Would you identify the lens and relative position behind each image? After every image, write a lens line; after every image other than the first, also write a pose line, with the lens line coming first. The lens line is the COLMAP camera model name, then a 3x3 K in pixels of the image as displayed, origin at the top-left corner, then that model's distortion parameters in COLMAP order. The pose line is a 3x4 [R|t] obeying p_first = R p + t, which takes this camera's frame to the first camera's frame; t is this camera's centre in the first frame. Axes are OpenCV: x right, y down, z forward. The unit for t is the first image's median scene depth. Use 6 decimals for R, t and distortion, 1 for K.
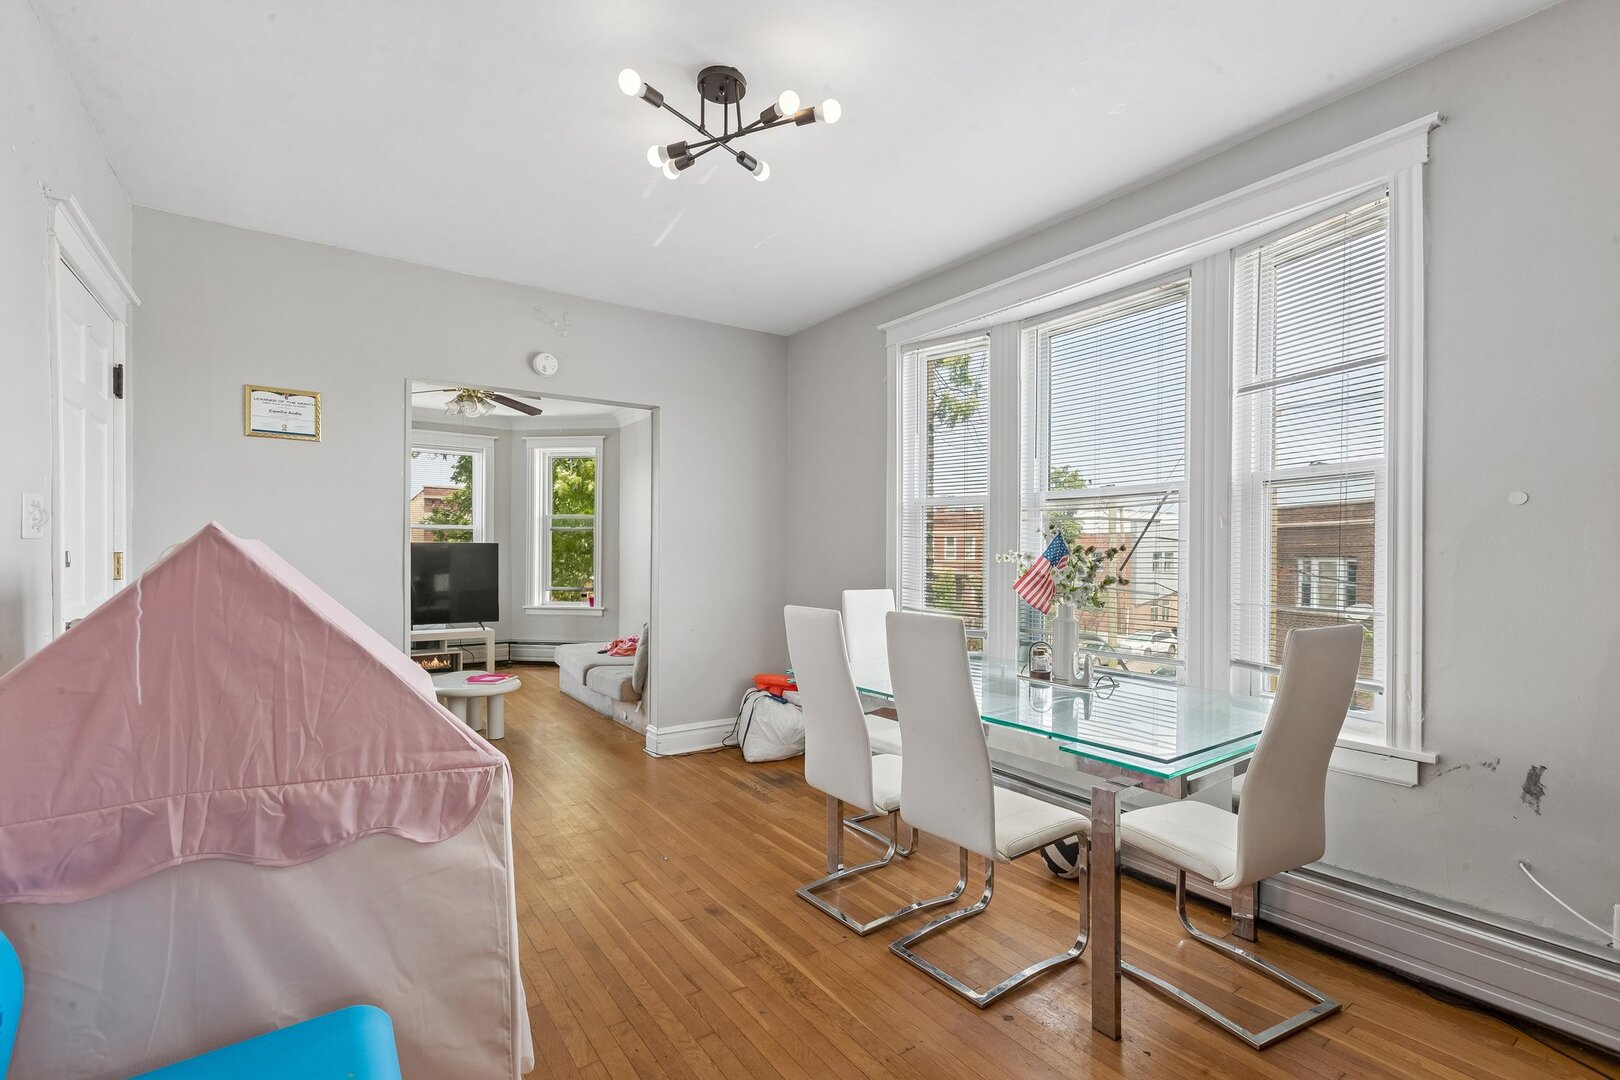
lens RADIAL K [[736.7, 0, 803.8], [0, 736.7, 551.4], [0, 0, 1]] dist [-0.001330, 0.001121]
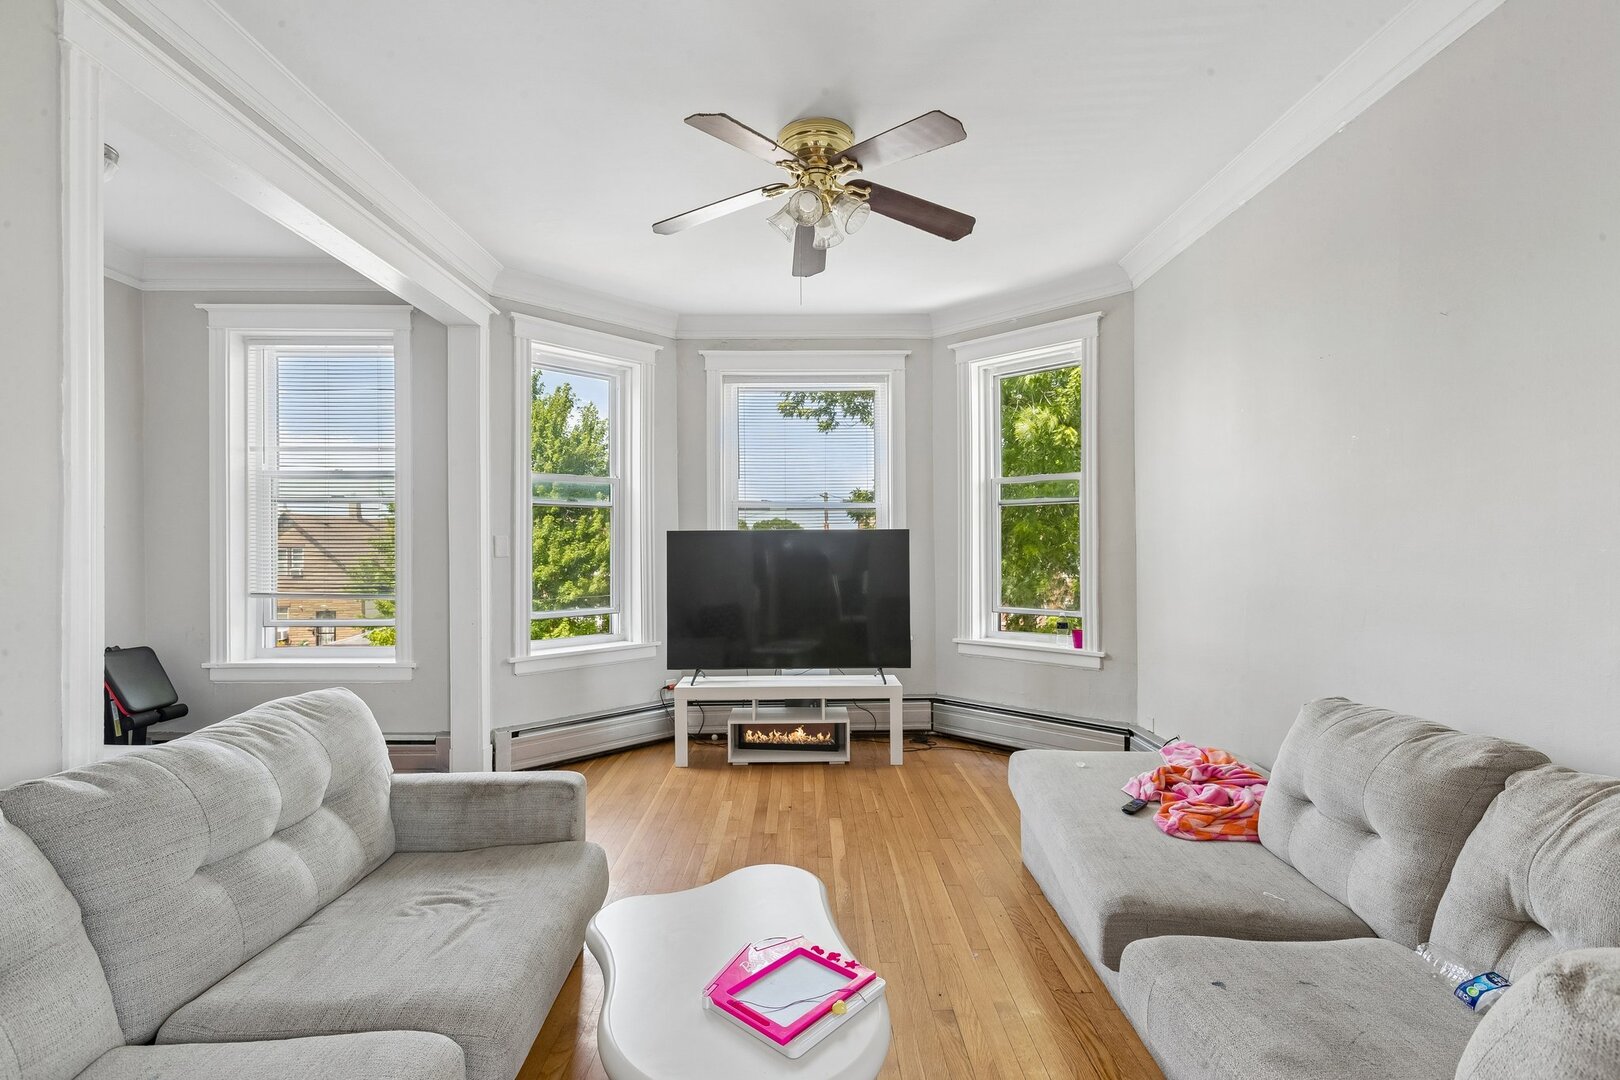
lens RADIAL K [[736.7, 0, 799.8], [0, 736.7, 535.3], [0, 0, 1]] dist [-0.001330, 0.001121]
pose [[0.828116, -0.015162, -0.560351, -0.158447], [0.003840, 0.999764, -0.021377, 0.005224], [0.560543, 0.015551, 0.827979, 0.459385]]
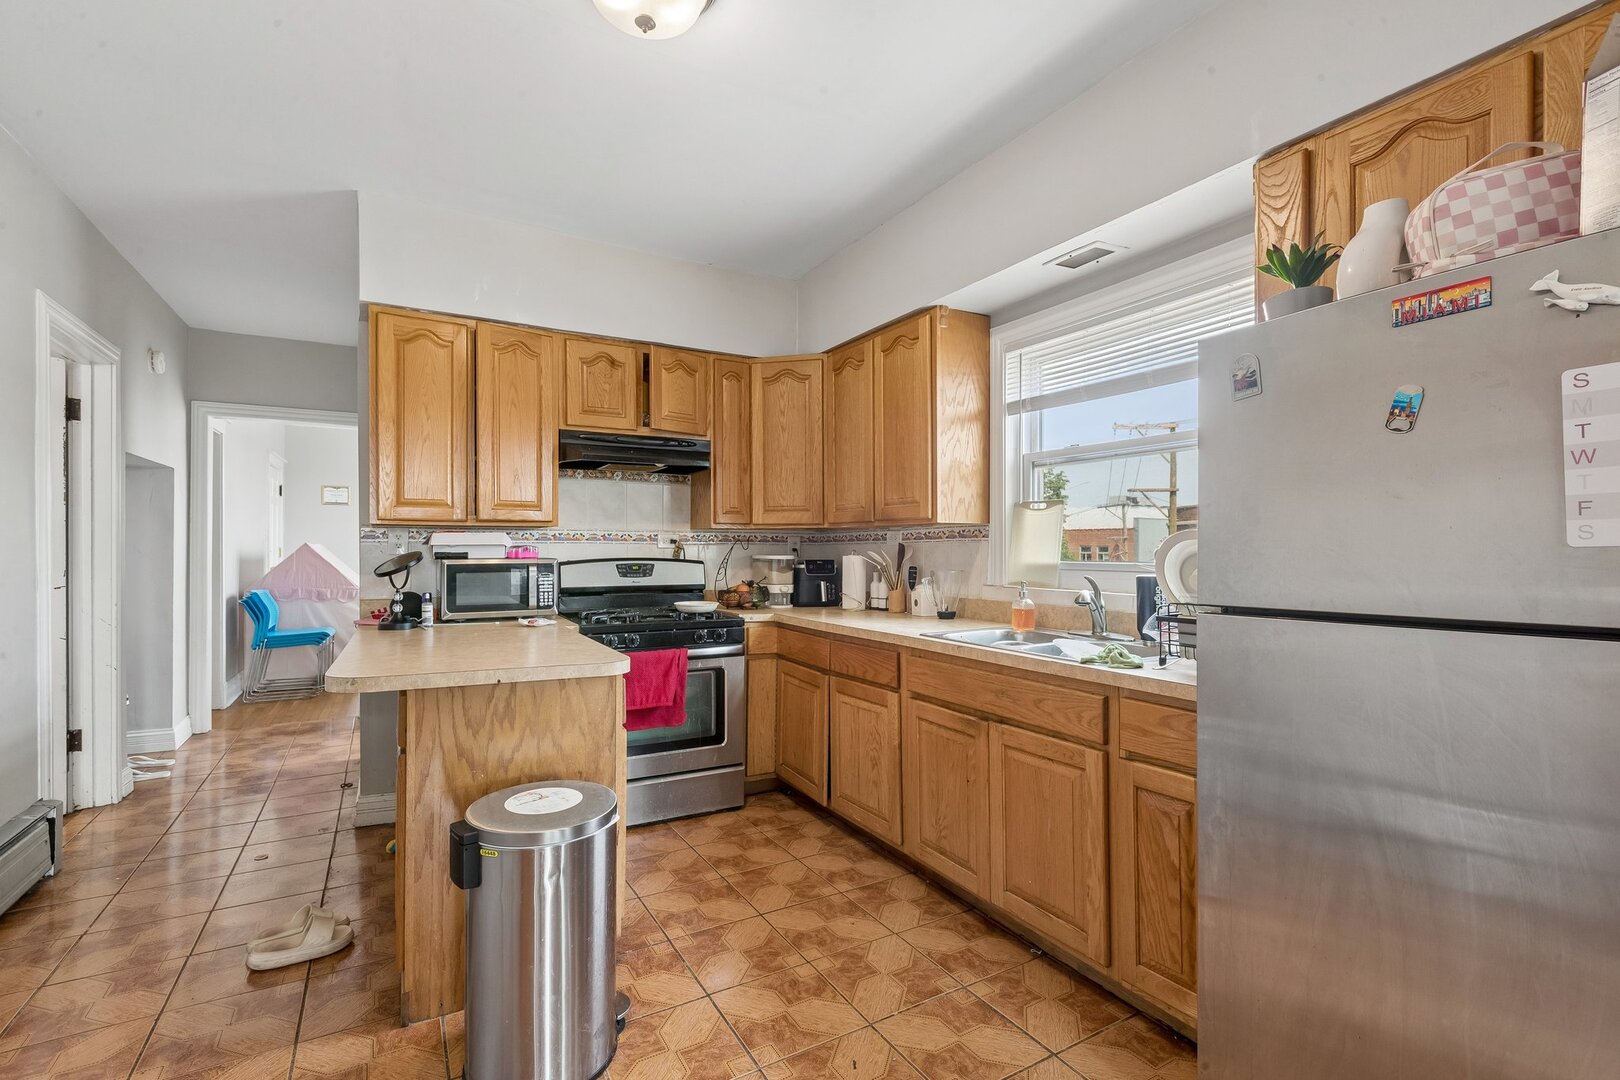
lens RADIAL K [[736.7, 0, 808.8], [0, 736.7, 541.4], [0, 0, 1]] dist [-0.001330, 0.001121]
pose [[0.994853, -0.008617, -0.100962, 2.868919], [0.008715, 0.999962, 0.000529, -0.011166], [0.100954, -0.001406, 0.994890, -3.363900]]
